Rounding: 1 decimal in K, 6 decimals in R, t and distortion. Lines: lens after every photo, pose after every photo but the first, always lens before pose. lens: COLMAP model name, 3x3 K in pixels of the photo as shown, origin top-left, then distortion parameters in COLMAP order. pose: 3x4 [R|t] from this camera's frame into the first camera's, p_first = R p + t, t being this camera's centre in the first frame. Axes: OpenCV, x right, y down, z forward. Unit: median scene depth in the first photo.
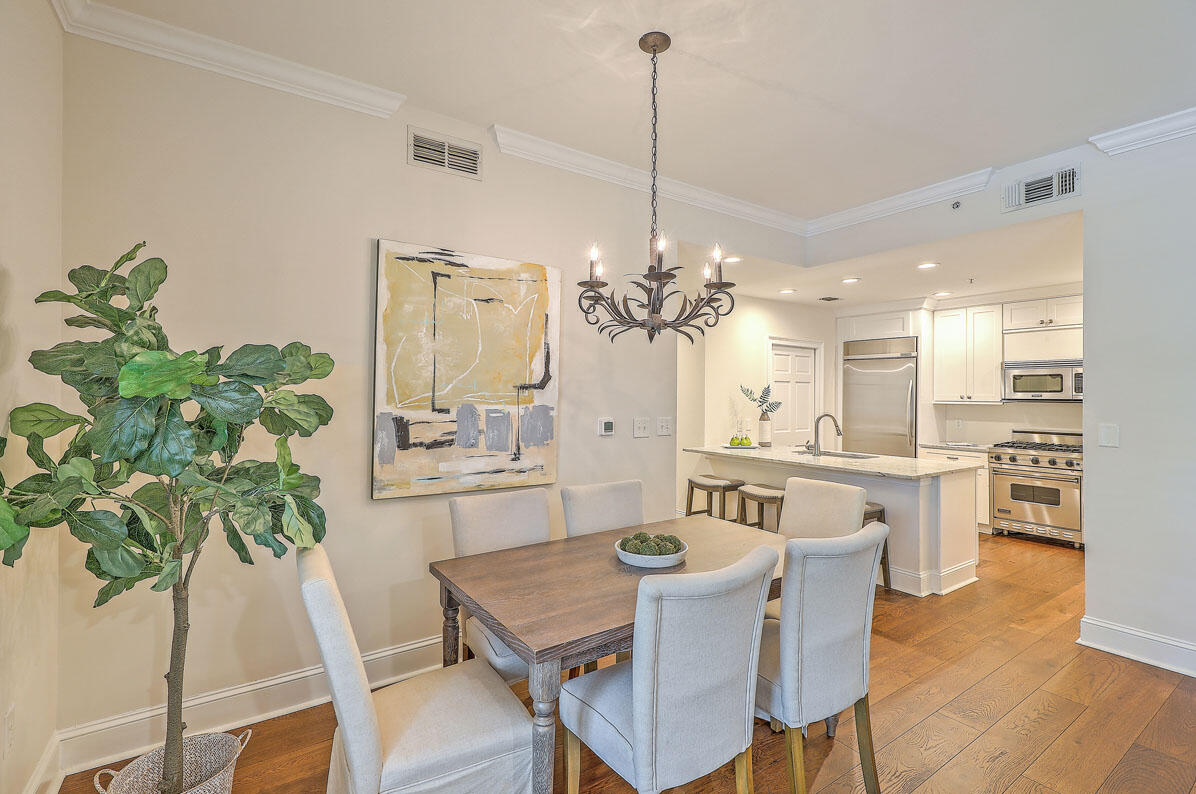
lens RADIAL K [[542.3, 0, 601.0], [0, 542.3, 391.2], [0, 0, 1]] dist [-0.003442, -0.000318]
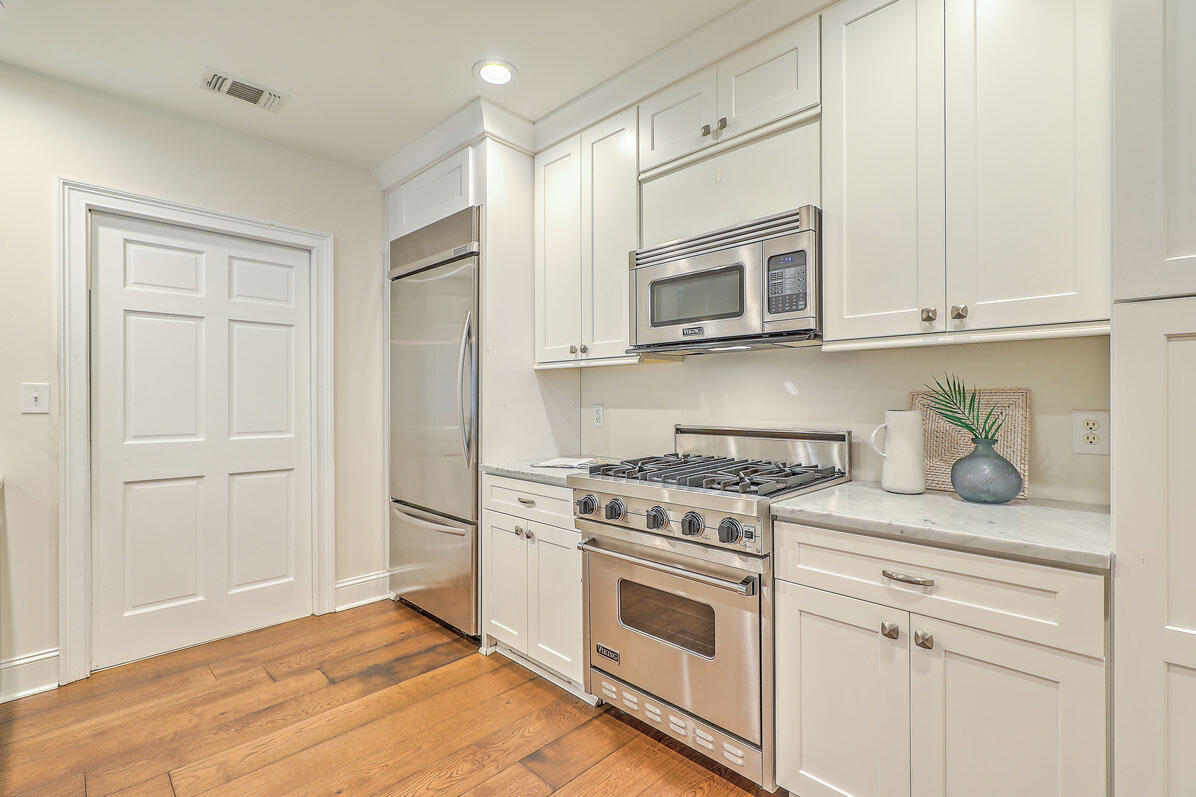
lens RADIAL K [[542.3, 0, 598.7], [0, 542.3, 402.3], [0, 0, 1]] dist [-0.003442, -0.000318]
pose [[0.980516, -0.007905, 0.196280, 0.664819], [0.006406, 0.999945, 0.008272, 0.052942], [-0.196335, -0.006854, 0.980513, 0.647892]]
